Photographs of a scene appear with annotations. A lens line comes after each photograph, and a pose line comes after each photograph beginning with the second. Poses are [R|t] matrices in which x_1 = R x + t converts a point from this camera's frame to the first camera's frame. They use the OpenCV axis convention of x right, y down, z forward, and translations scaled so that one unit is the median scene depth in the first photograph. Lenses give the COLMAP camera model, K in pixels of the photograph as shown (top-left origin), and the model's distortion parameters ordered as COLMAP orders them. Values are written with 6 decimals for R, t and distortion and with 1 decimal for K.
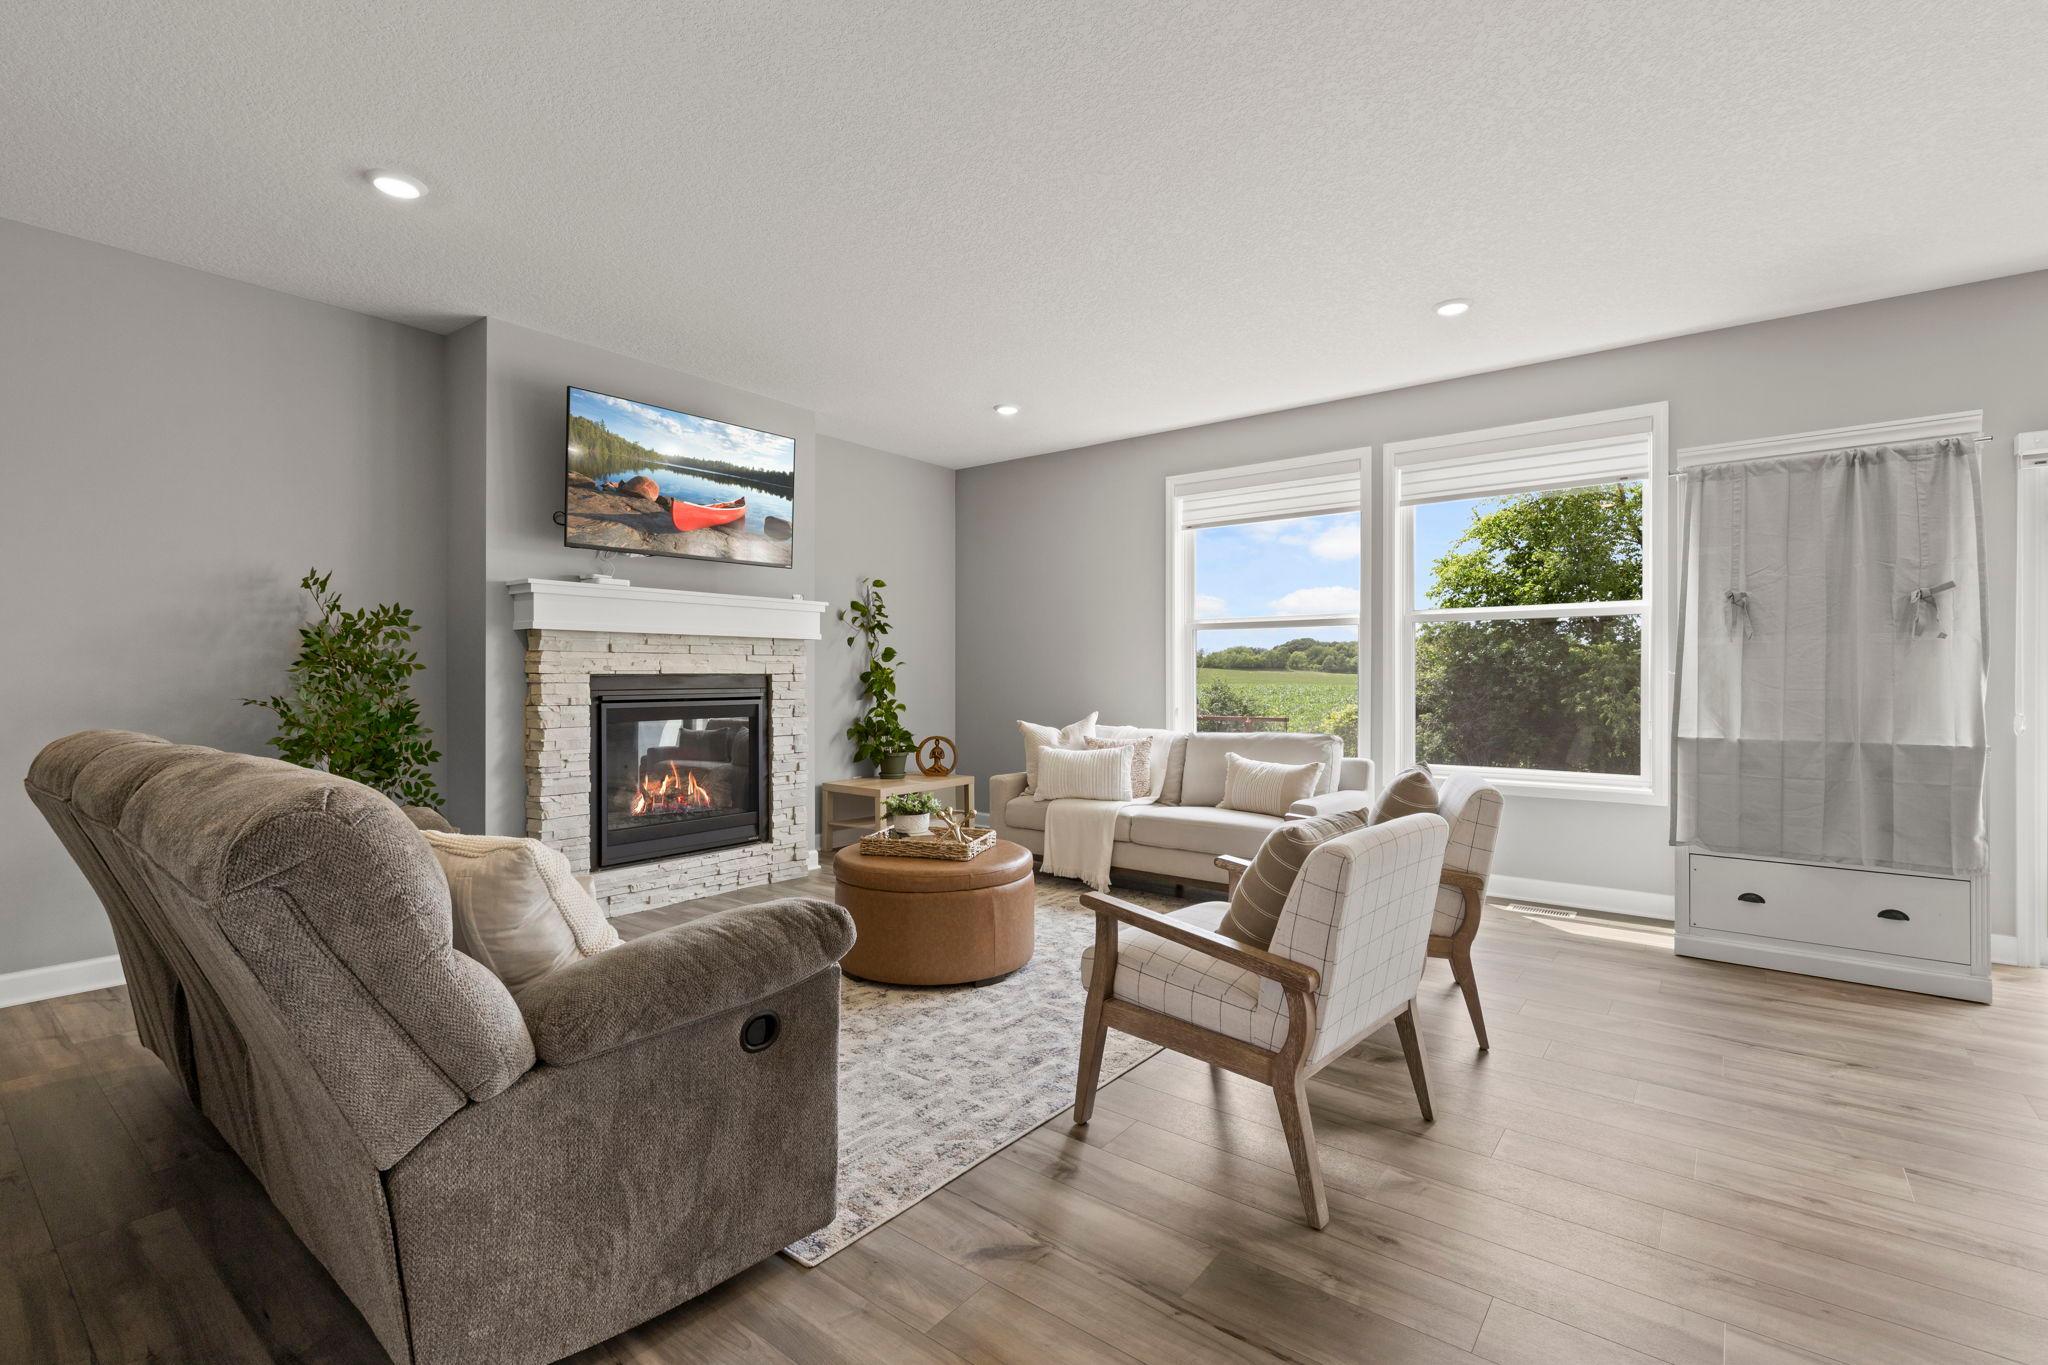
lens RADIAL K [[922.3, 0, 1020.7], [0, 922.3, 679.3], [0, 0, 1]] dist [0.003981, -0.002200]
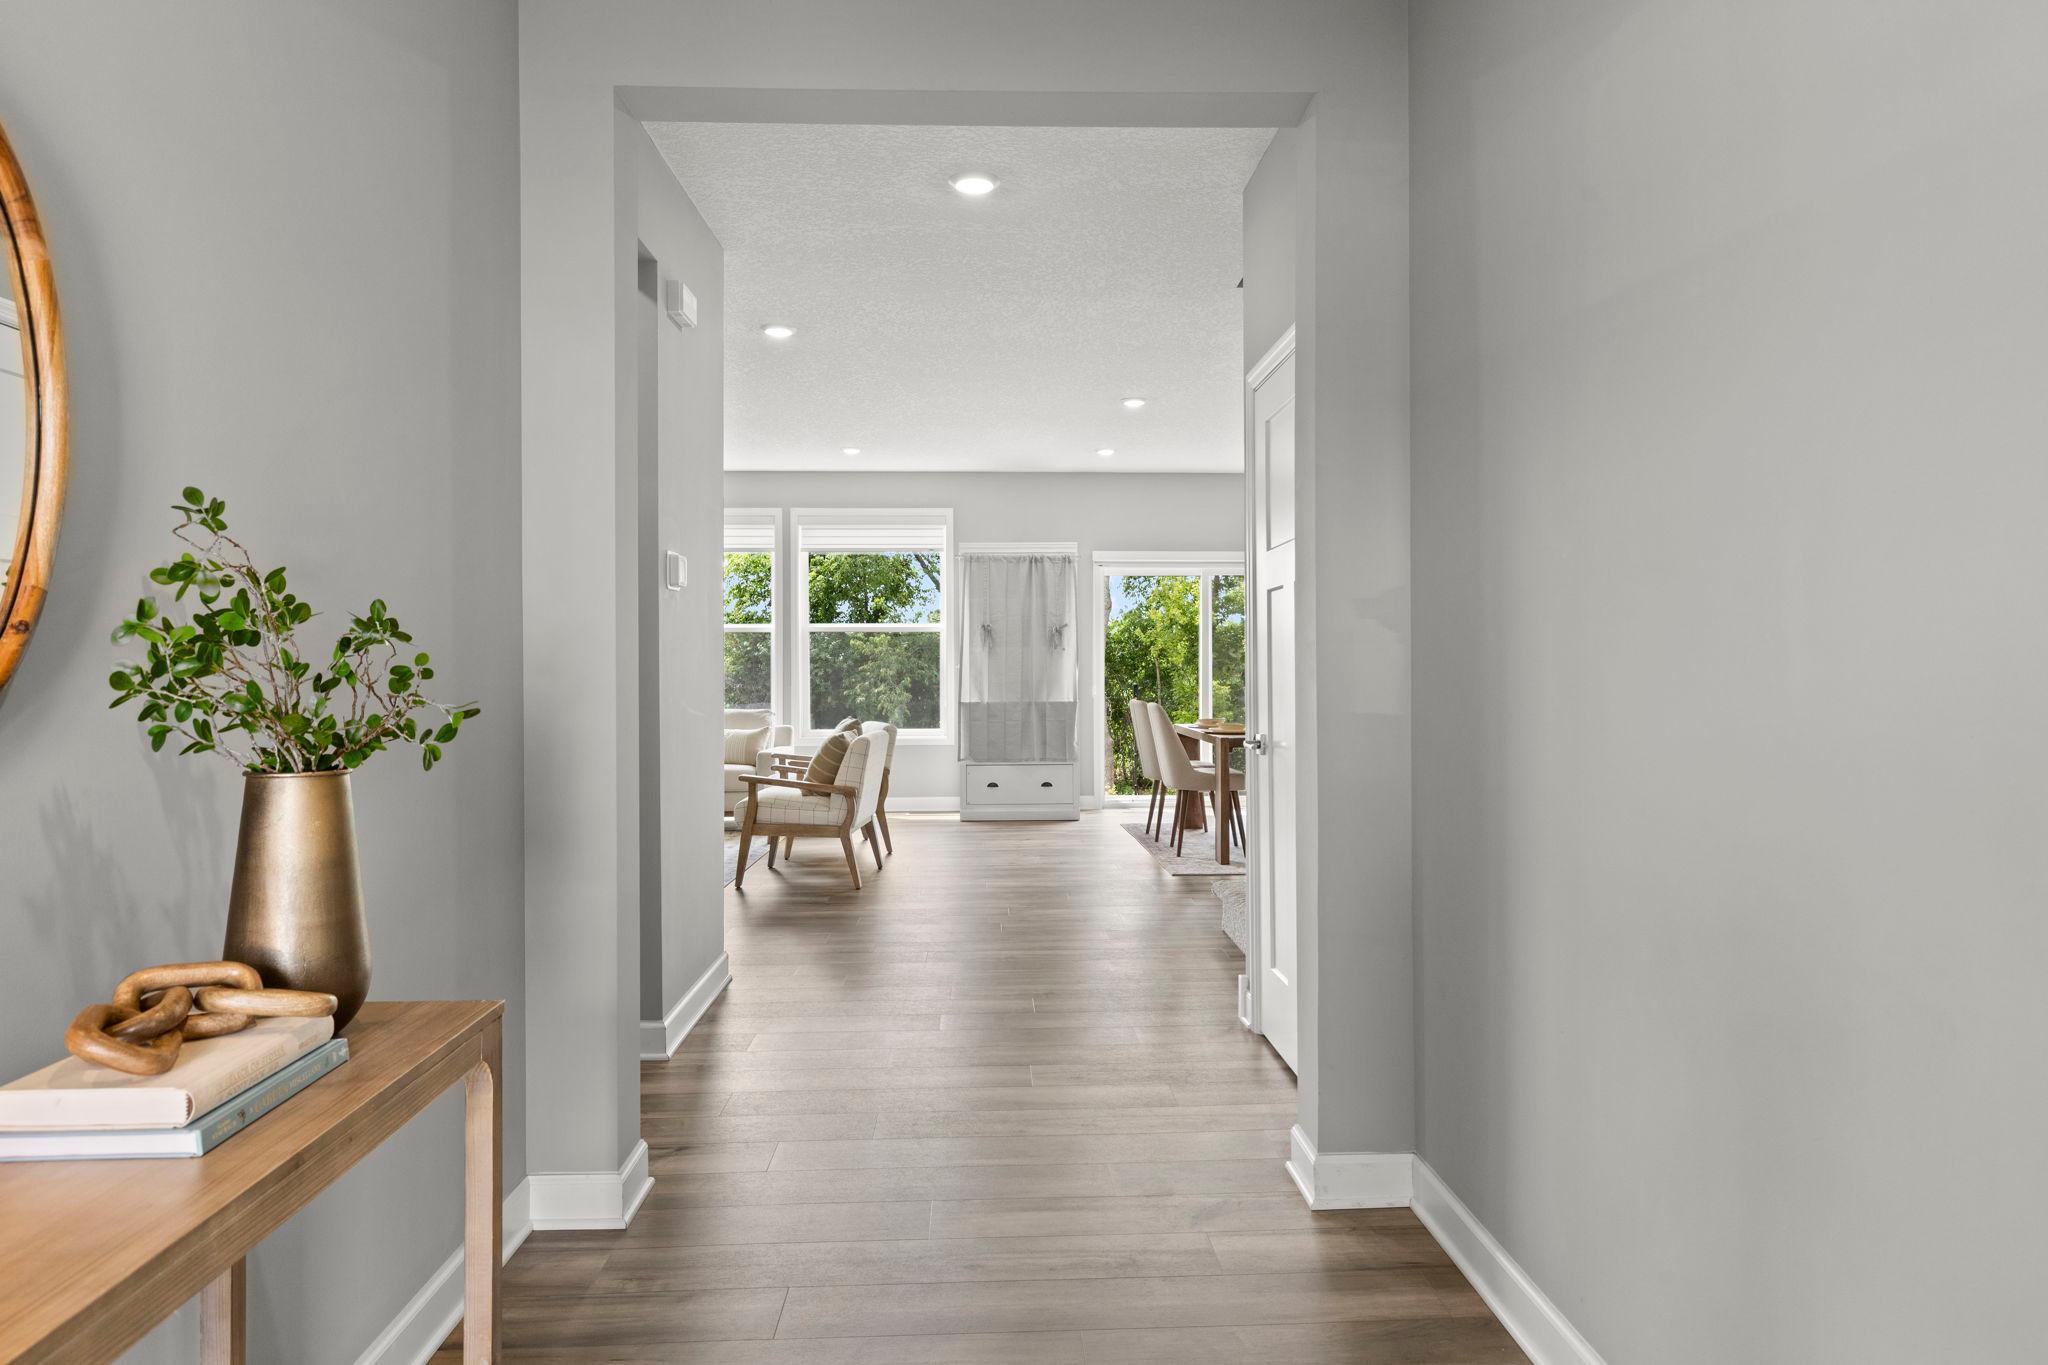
lens RADIAL K [[1214.3, 0, 1023.8], [0, 1214.3, 670.2], [0, 0, 1]] dist [0.000487, 0.000001]
pose [[0.767375, -0.003134, 0.641191, -0.815954], [0.004517, 0.999990, -0.000518, 0.001009], [-0.641182, 0.003294, 0.767382, -1.028488]]
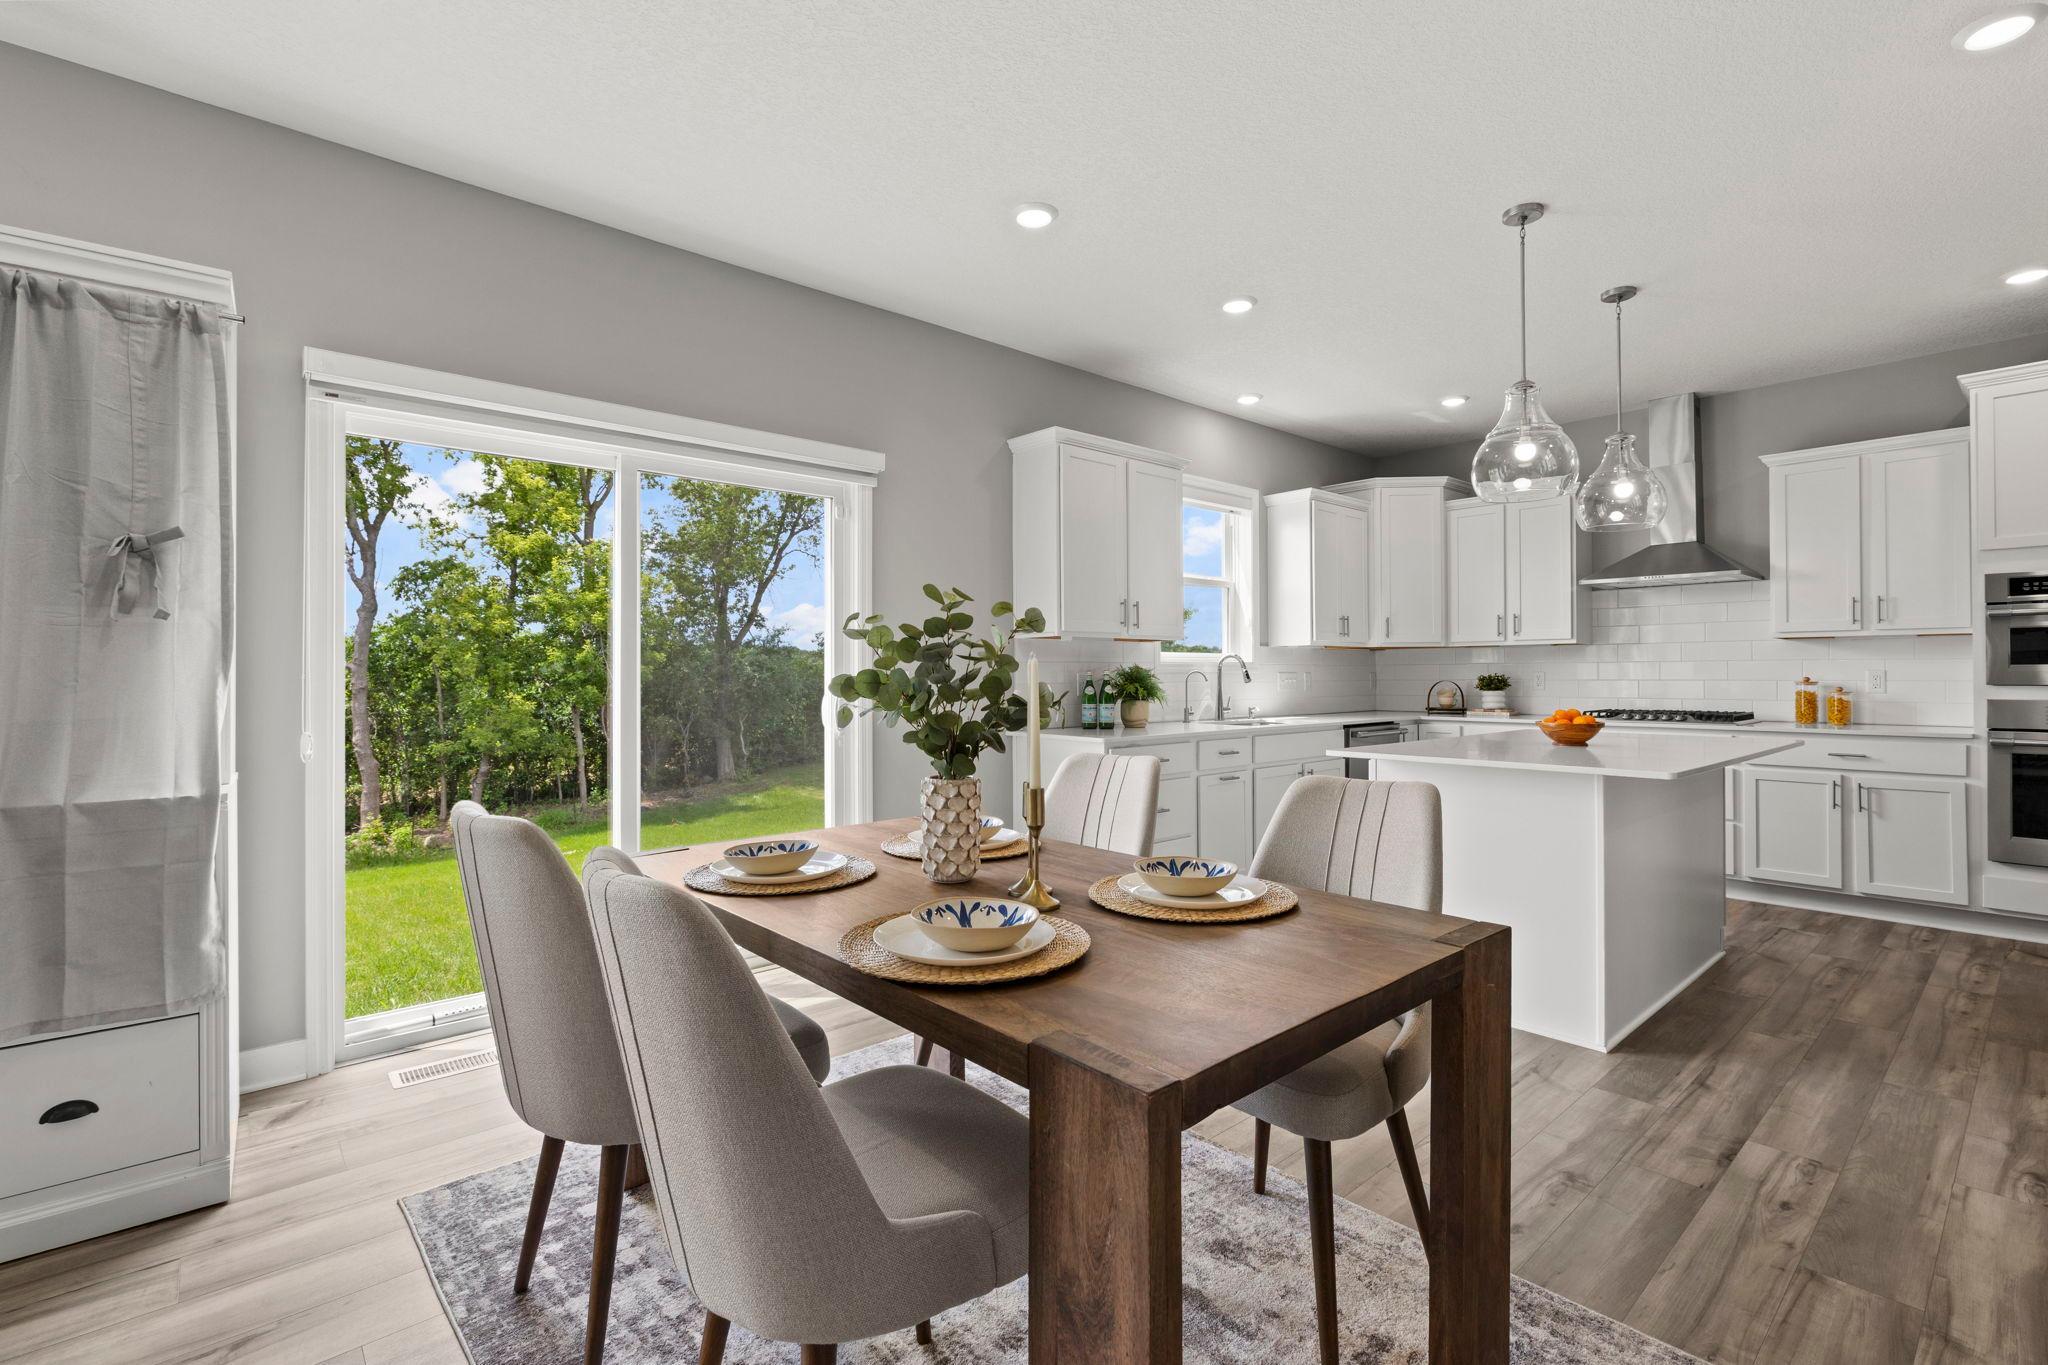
lens RADIAL K [[922.3, 0, 1025.1], [0, 922.3, 670.1], [0, 0, 1]] dist [0.003981, -0.002200]
pose [[0.190623, 0.007101, 0.981638, 0.498835], [0.005985, 0.999947, -0.008395, -0.002628], [-0.981645, 0.007475, 0.190570, 0.321031]]
